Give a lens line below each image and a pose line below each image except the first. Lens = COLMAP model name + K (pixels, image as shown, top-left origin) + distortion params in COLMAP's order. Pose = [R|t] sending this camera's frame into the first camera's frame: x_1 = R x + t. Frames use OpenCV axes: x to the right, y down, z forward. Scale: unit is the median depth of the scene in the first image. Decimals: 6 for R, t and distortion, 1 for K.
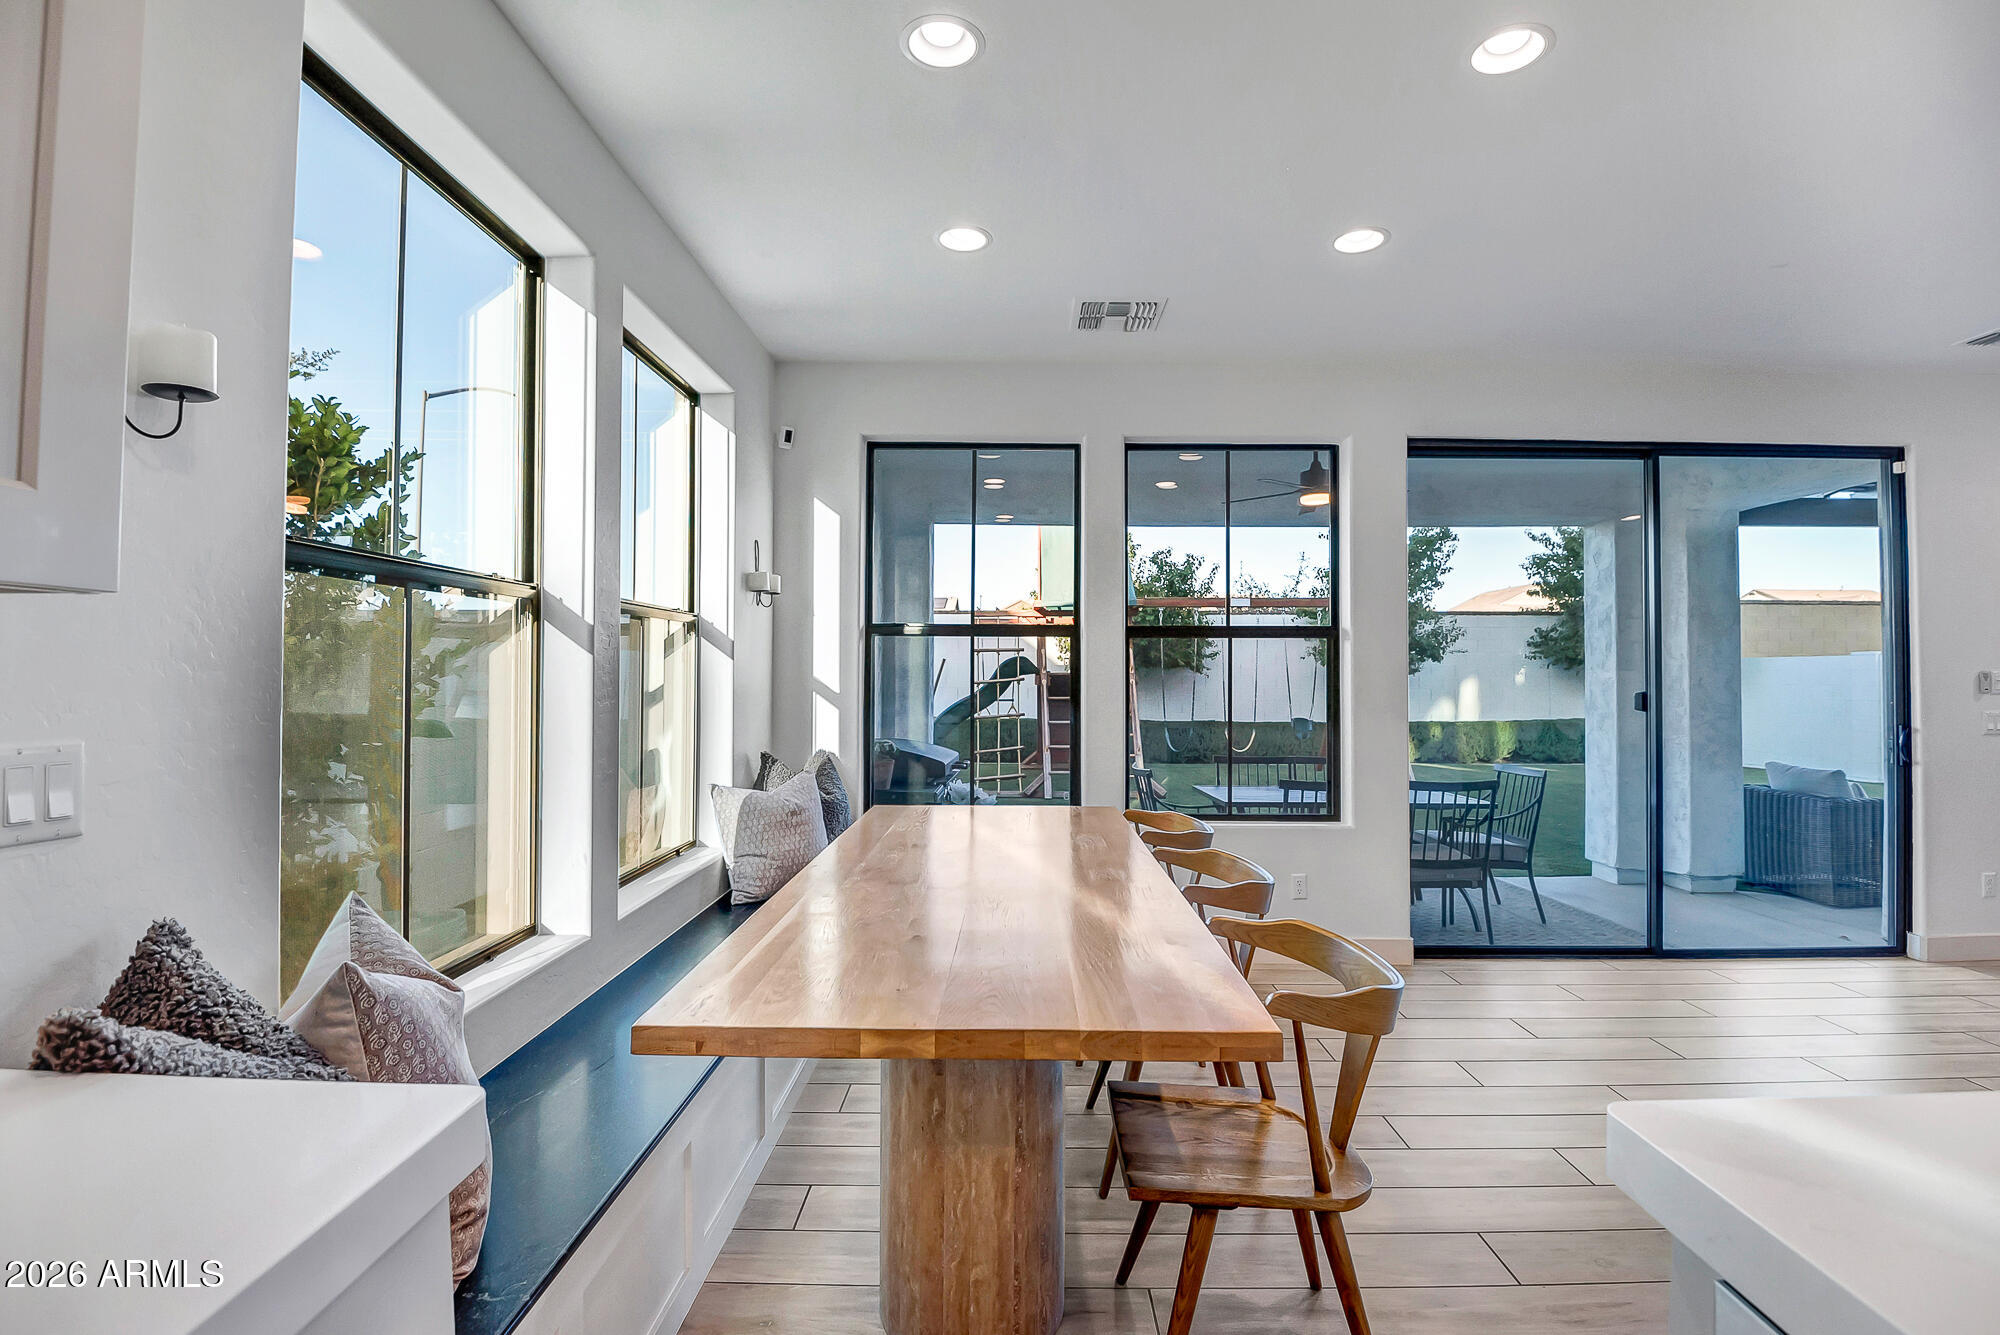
lens RADIAL K [[925.8, 0, 1000.1], [0, 925.8, 663.4], [0, 0, 1]] dist [0.000859, -0.005341]
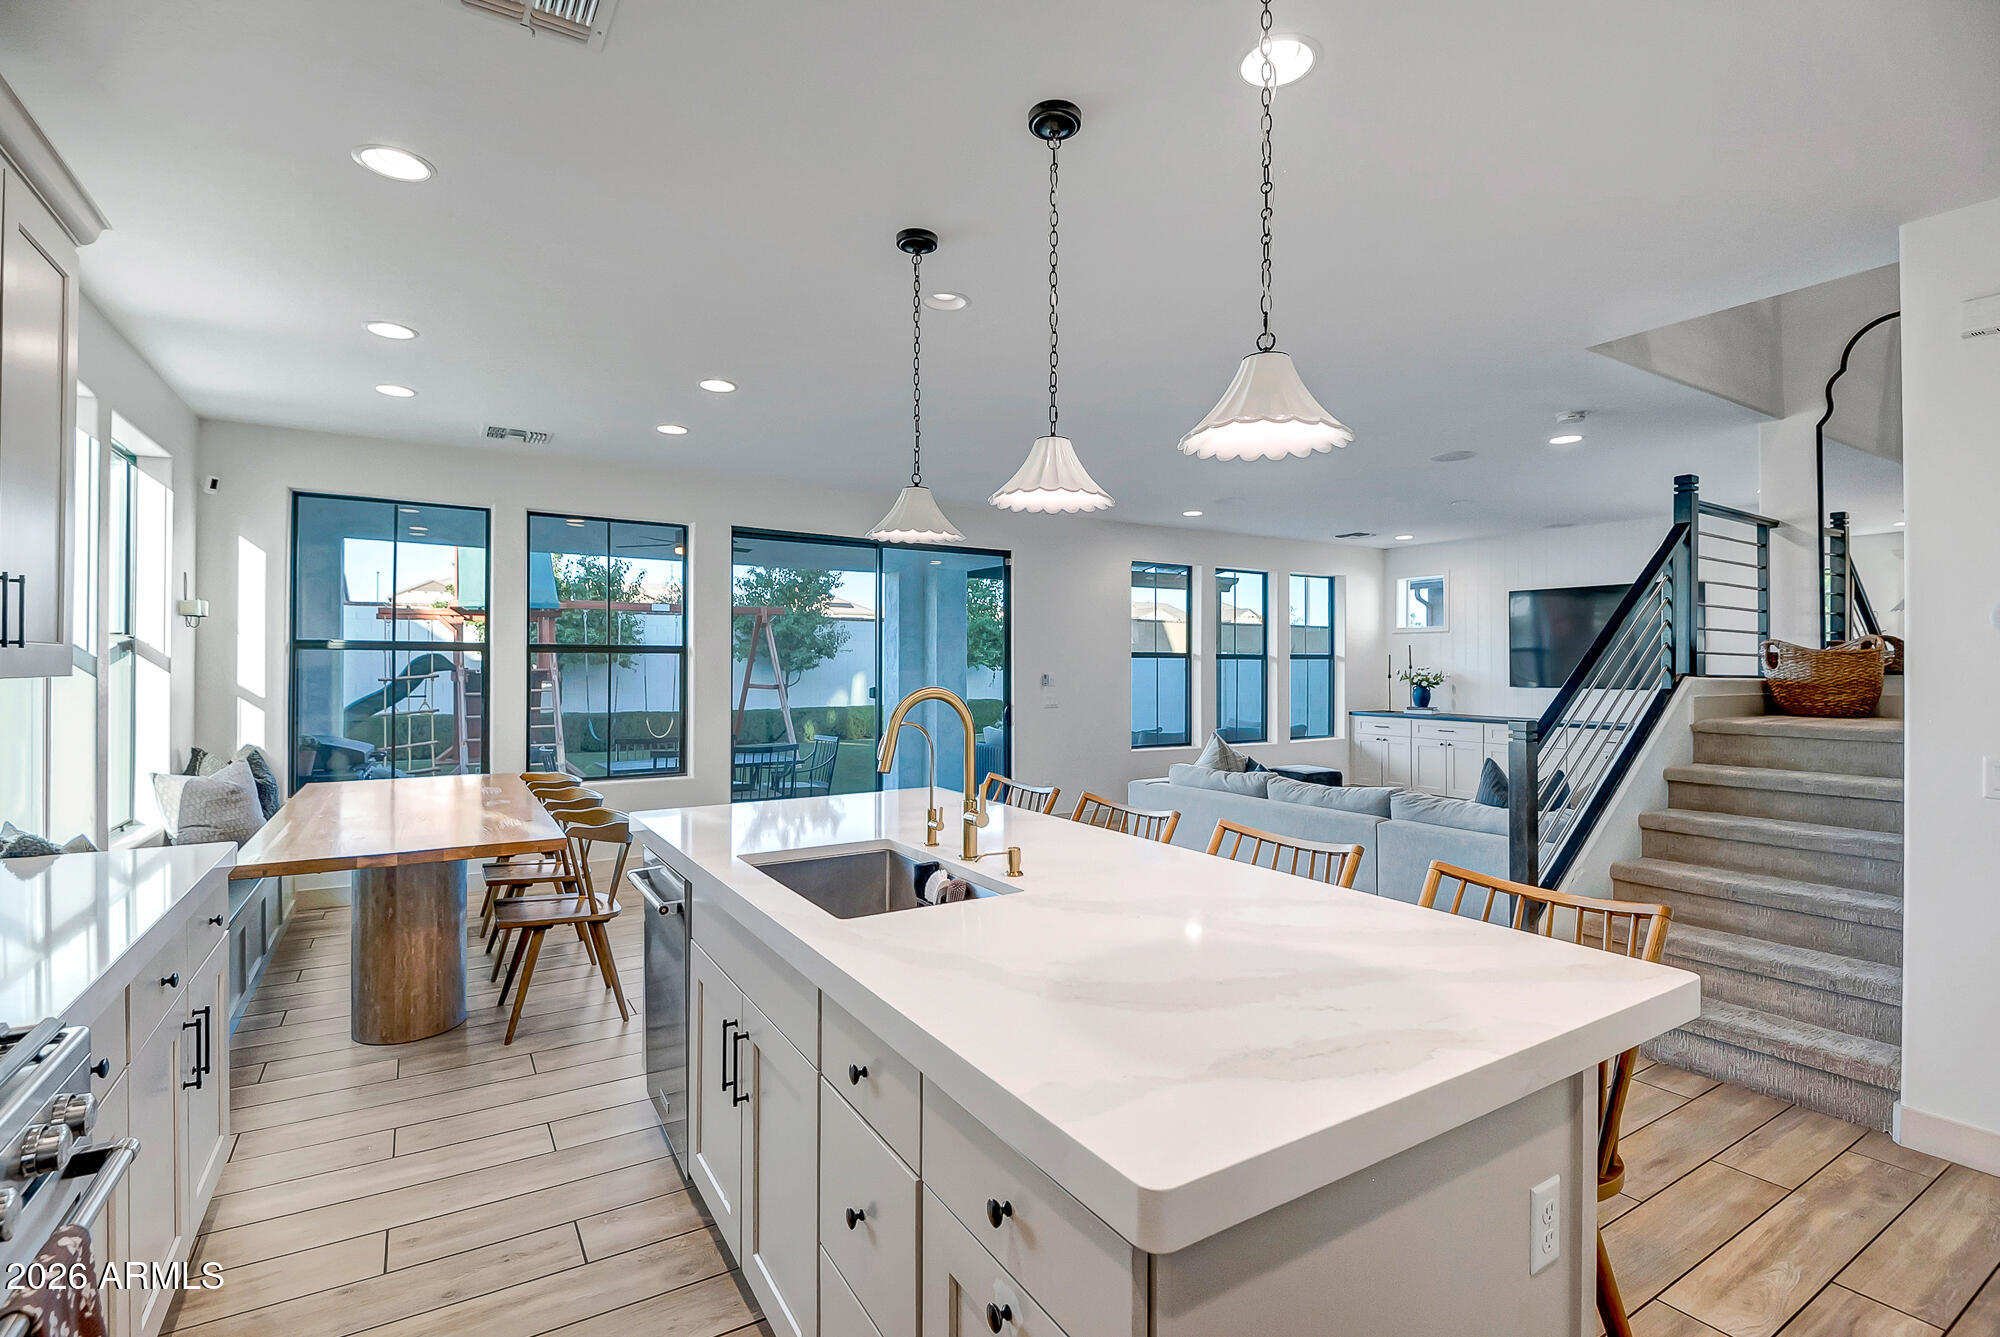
lens RADIAL K [[925.8, 0, 995.6], [0, 925.8, 661.1], [0, 0, 1]] dist [0.000859, -0.005341]
pose [[0.842515, 0.003823, 0.538660, -0.018769], [-0.008520, 0.999944, 0.006229, -0.030702], [-0.538606, -0.009837, 0.842500, -0.535066]]
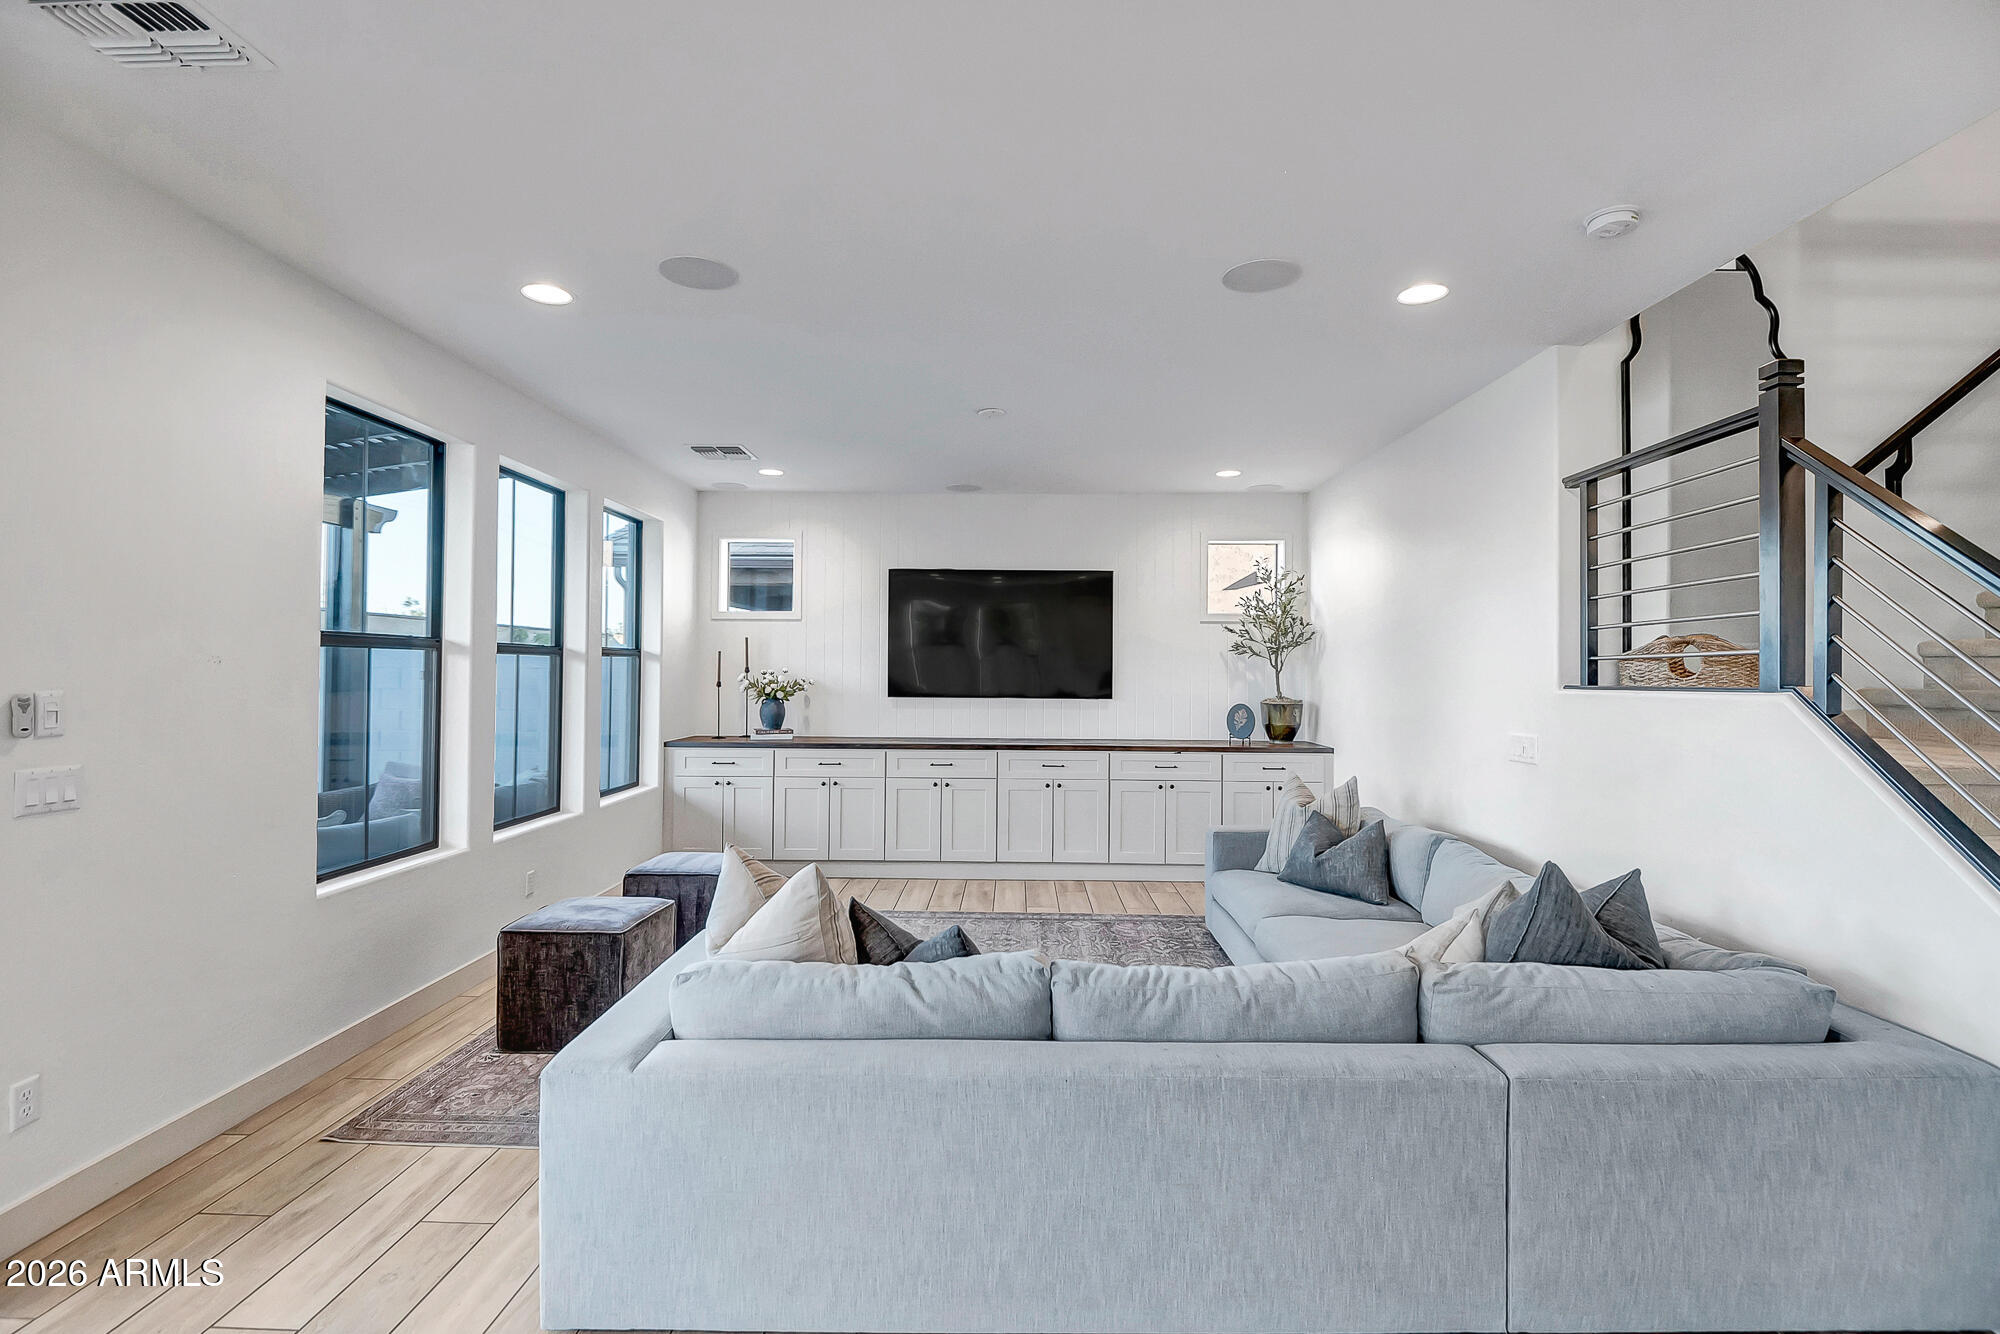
lens RADIAL K [[925.8, 0, 1020.6], [0, 925.8, 667.4], [0, 0, 1]] dist [0.000859, -0.005341]
pose [[-0.007016, 0.004579, 0.999965, 0.580151], [-0.020103, 0.999787, -0.004719, -0.016123], [-0.999773, -0.020136, -0.006922, 0.467165]]
